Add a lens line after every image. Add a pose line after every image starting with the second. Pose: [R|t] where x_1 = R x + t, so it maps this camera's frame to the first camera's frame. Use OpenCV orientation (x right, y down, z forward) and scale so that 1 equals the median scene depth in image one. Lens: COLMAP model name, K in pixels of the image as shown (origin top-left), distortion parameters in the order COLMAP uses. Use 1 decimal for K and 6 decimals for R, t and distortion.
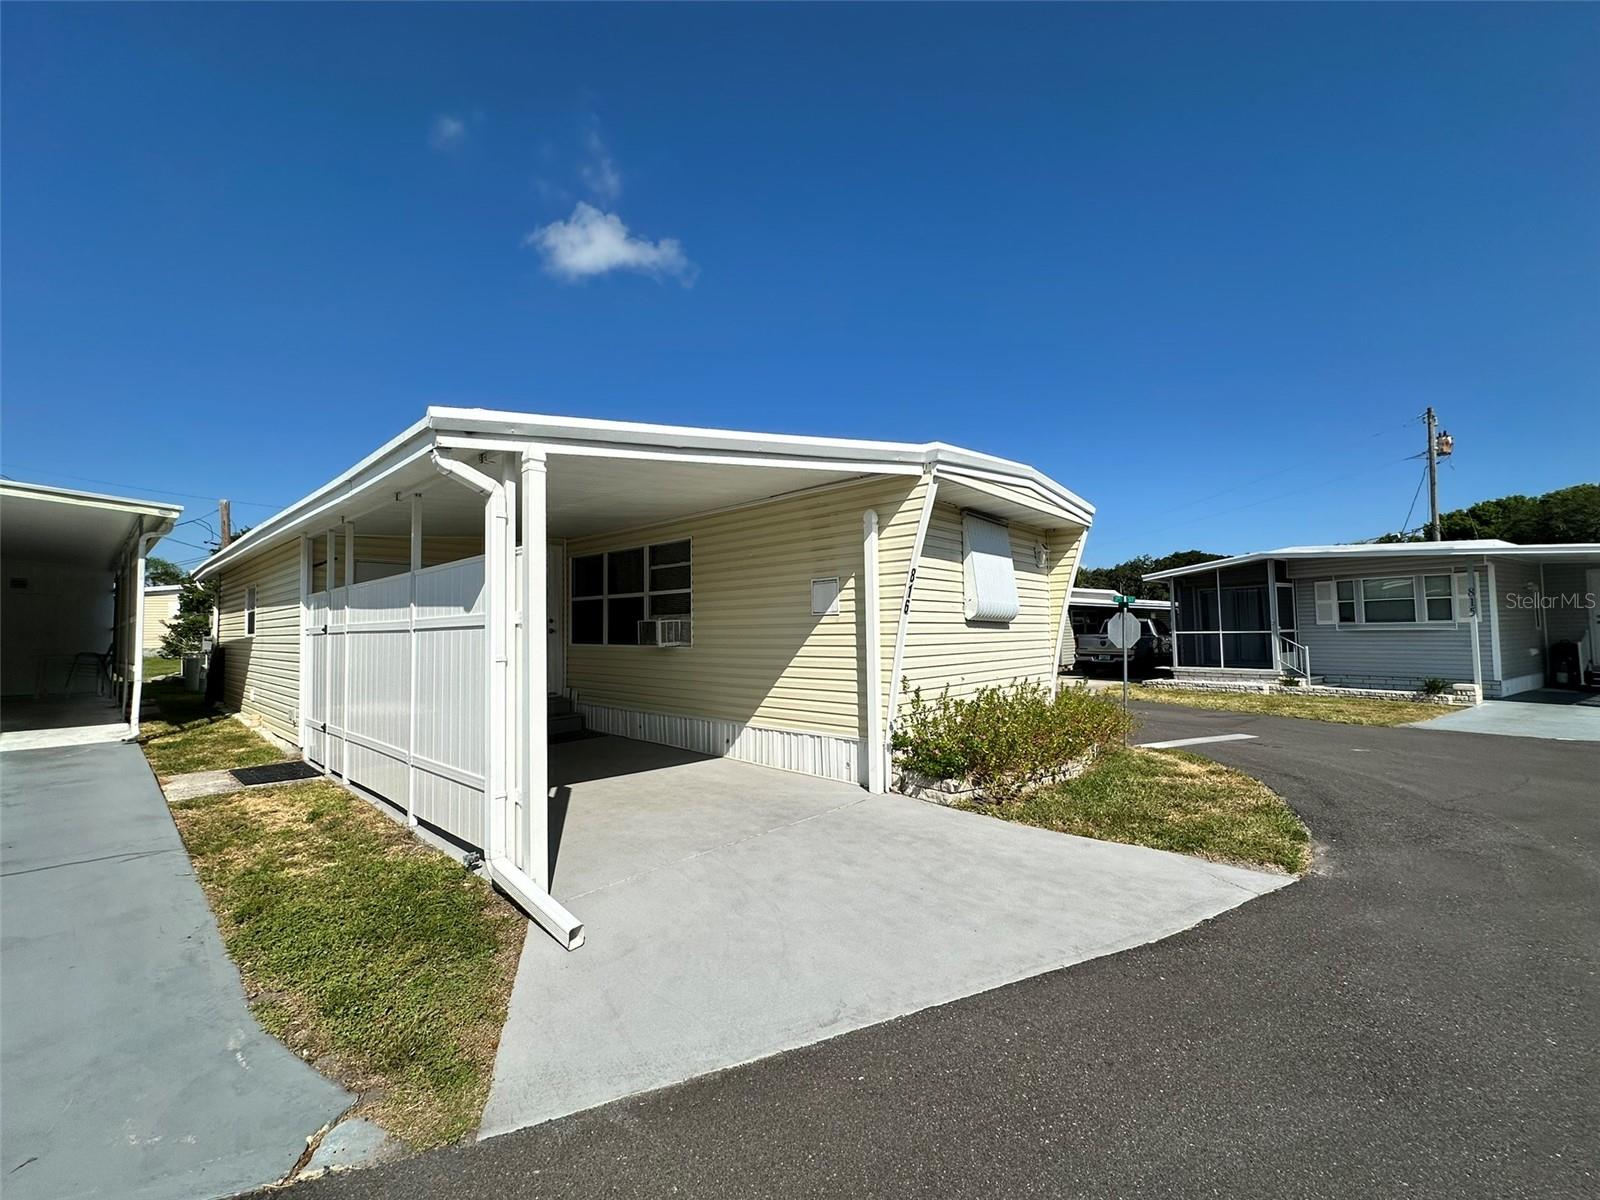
lens RADIAL K [[642.0, 0, 801.8], [0, 642.0, 598.7], [0, 0, 1]] dist [0.000247, -0.000064]
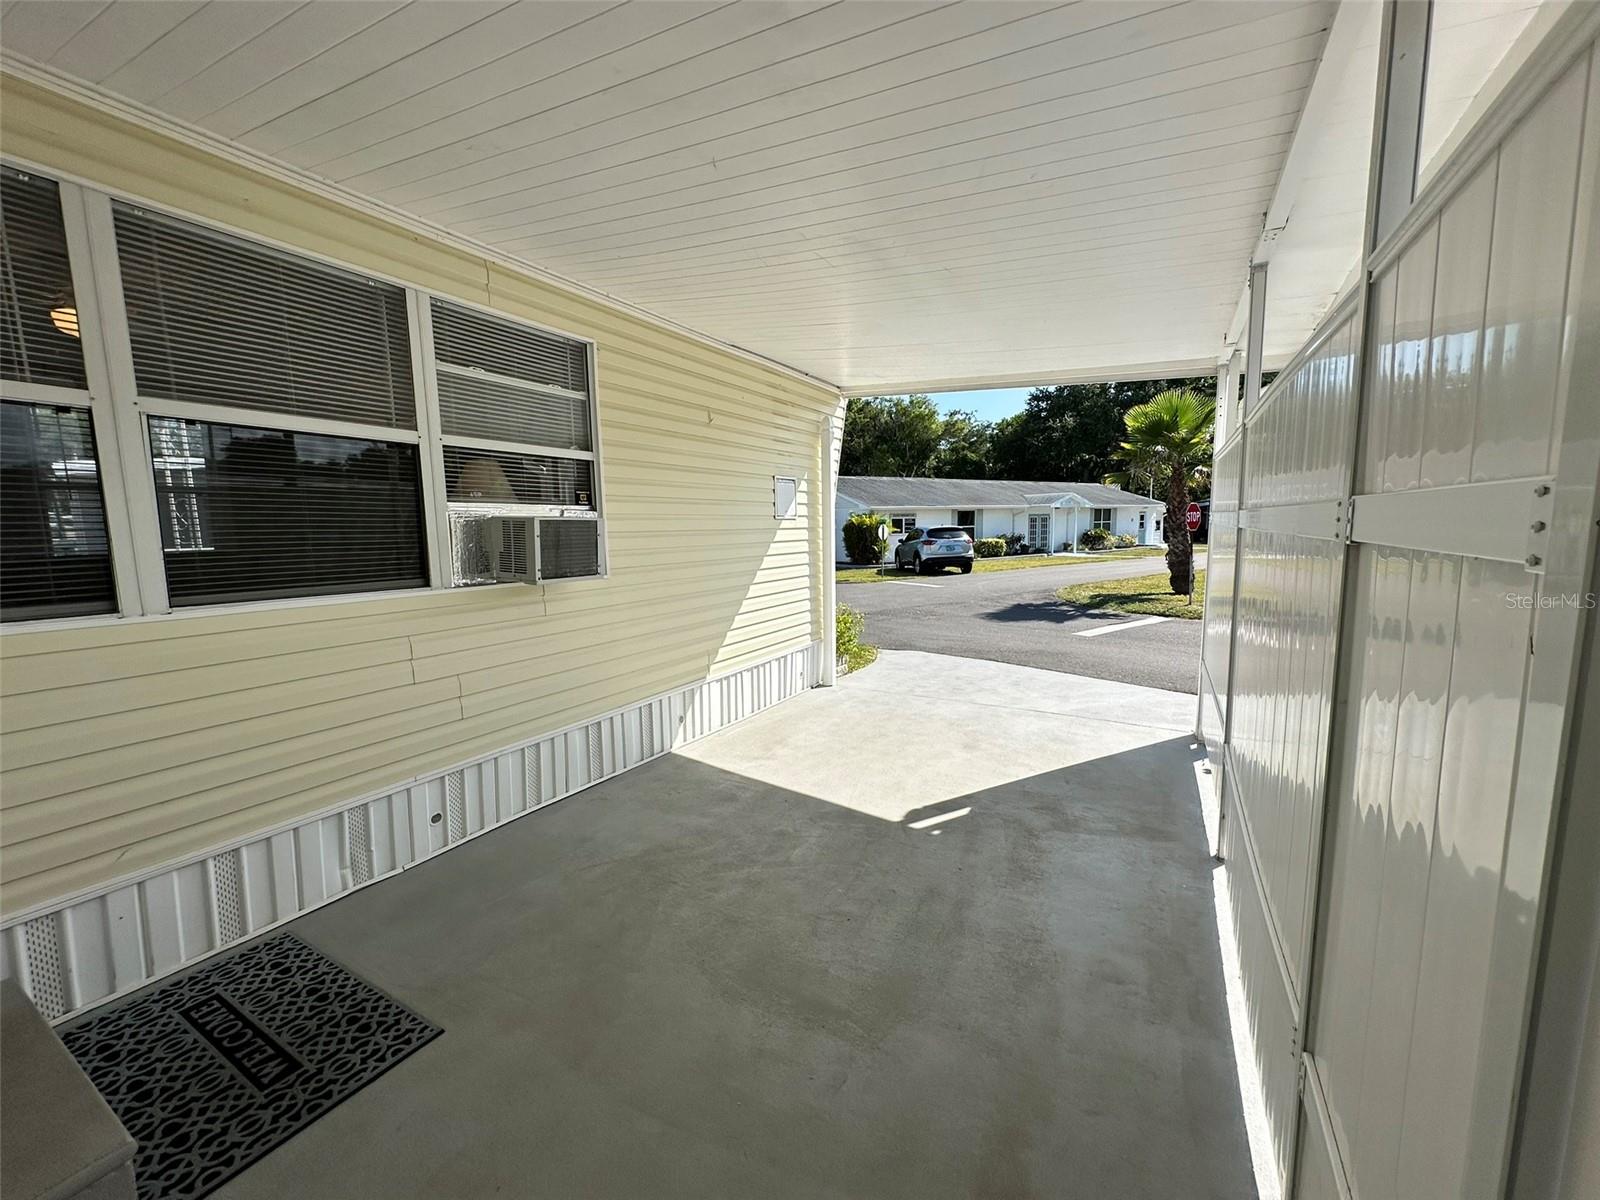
lens RADIAL K [[642.0, 0, 800.6], [0, 642.0, 589.8], [0, 0, 1]] dist [0.000247, -0.000064]
pose [[-0.213256, -0.087094, 0.973107, -0.841062], [-0.036821, 0.996028, 0.081076, 0.050342], [-0.976302, -0.018541, -0.215616, 1.180323]]
